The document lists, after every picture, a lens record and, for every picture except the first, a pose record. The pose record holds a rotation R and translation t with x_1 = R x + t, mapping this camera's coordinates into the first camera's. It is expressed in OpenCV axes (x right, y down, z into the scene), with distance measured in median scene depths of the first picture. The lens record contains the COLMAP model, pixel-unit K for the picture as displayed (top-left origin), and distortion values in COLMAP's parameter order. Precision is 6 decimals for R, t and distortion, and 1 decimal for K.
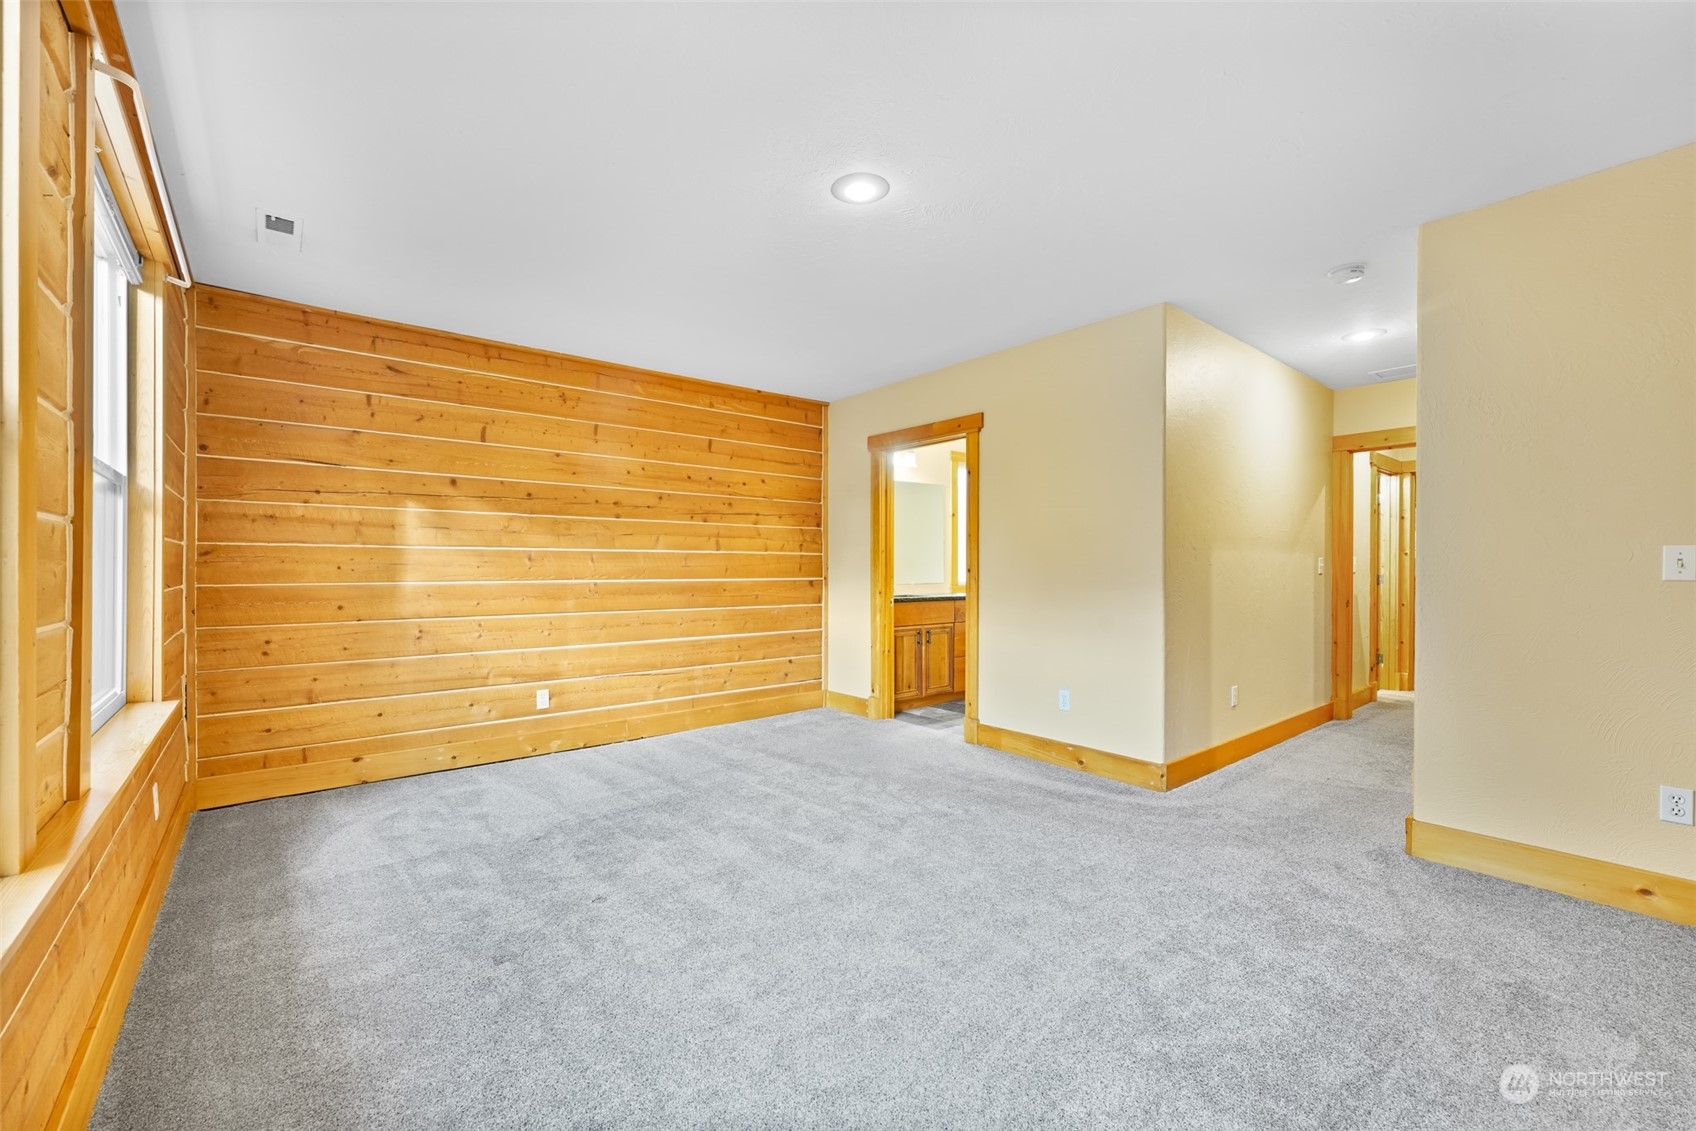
lens RADIAL K [[689.4, 0, 842.8], [0, 689.4, 570.1], [0, 0, 1]] dist [0.000843, -0.000038]
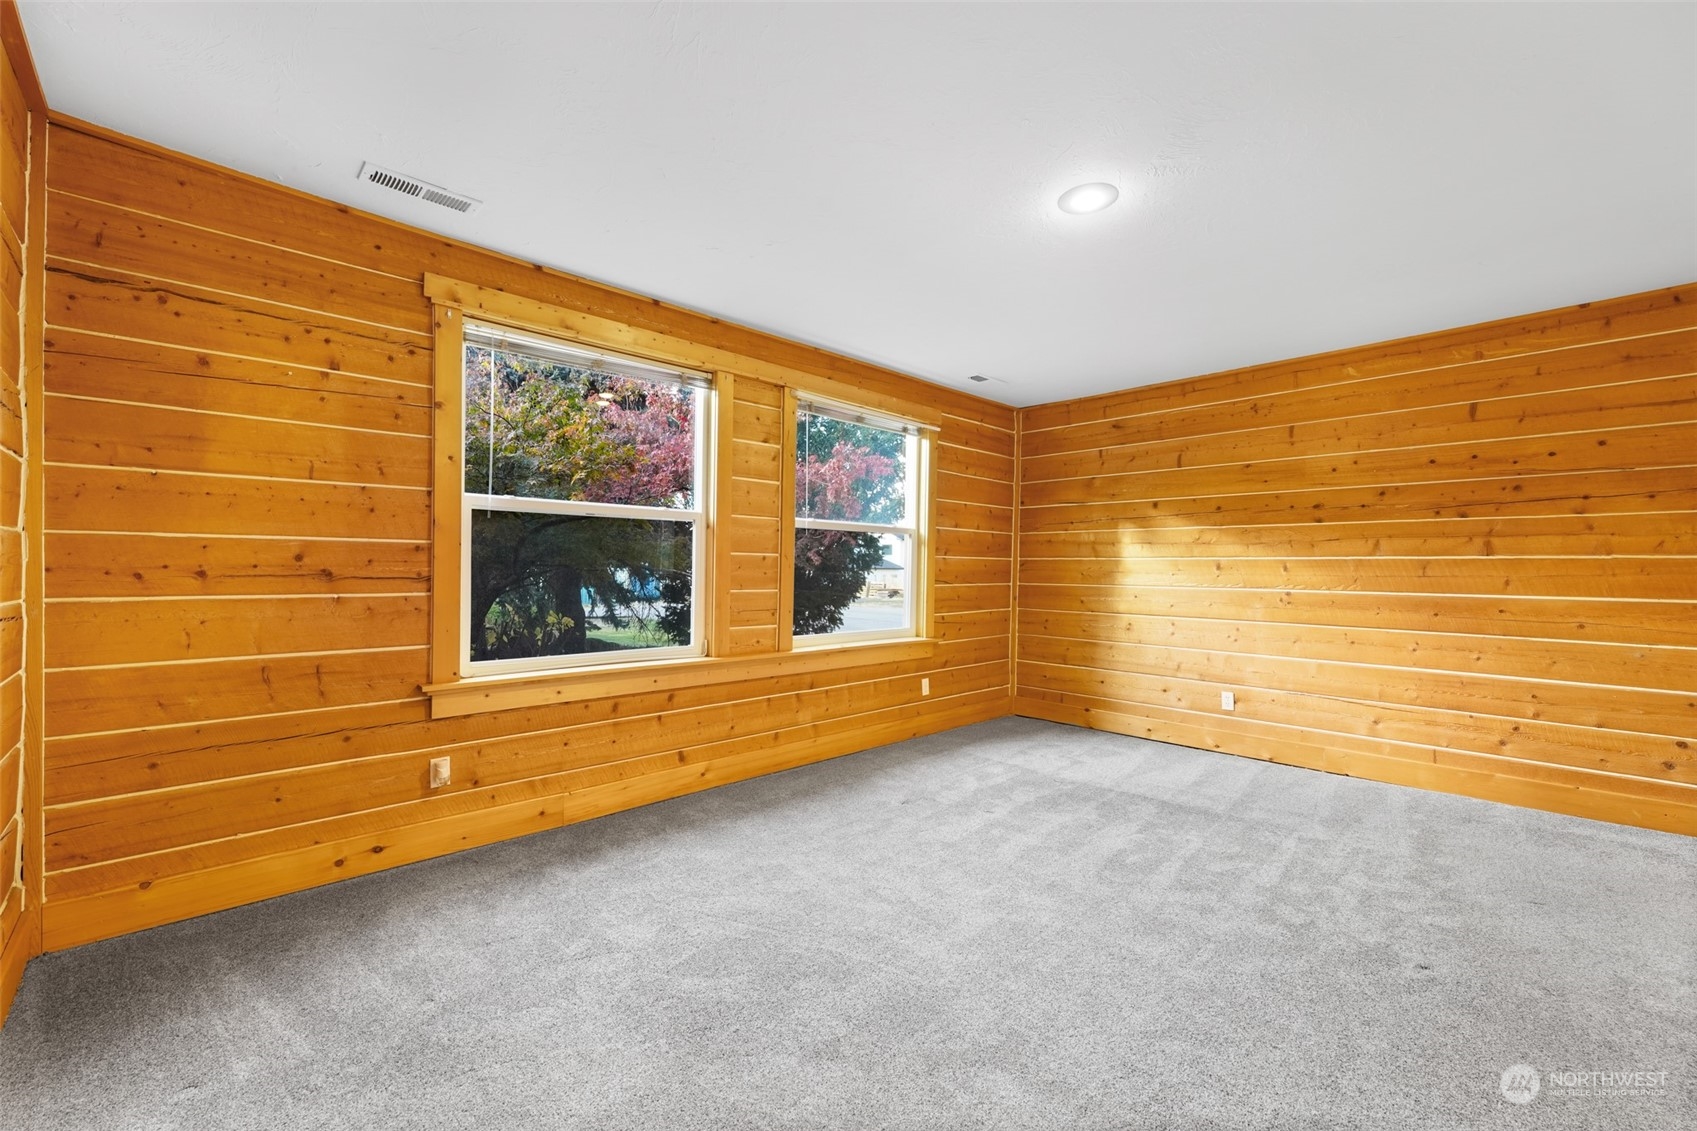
lens RADIAL K [[689.8, 0, 844.1], [0, 689.8, 563.3], [0, 0, 1]] dist [0.000843, -0.000038]
pose [[0.079890, -0.009499, -0.996758, 0.594470], [-0.014379, 0.999840, -0.010681, -0.003333], [0.996700, 0.015186, 0.079741, 0.344119]]
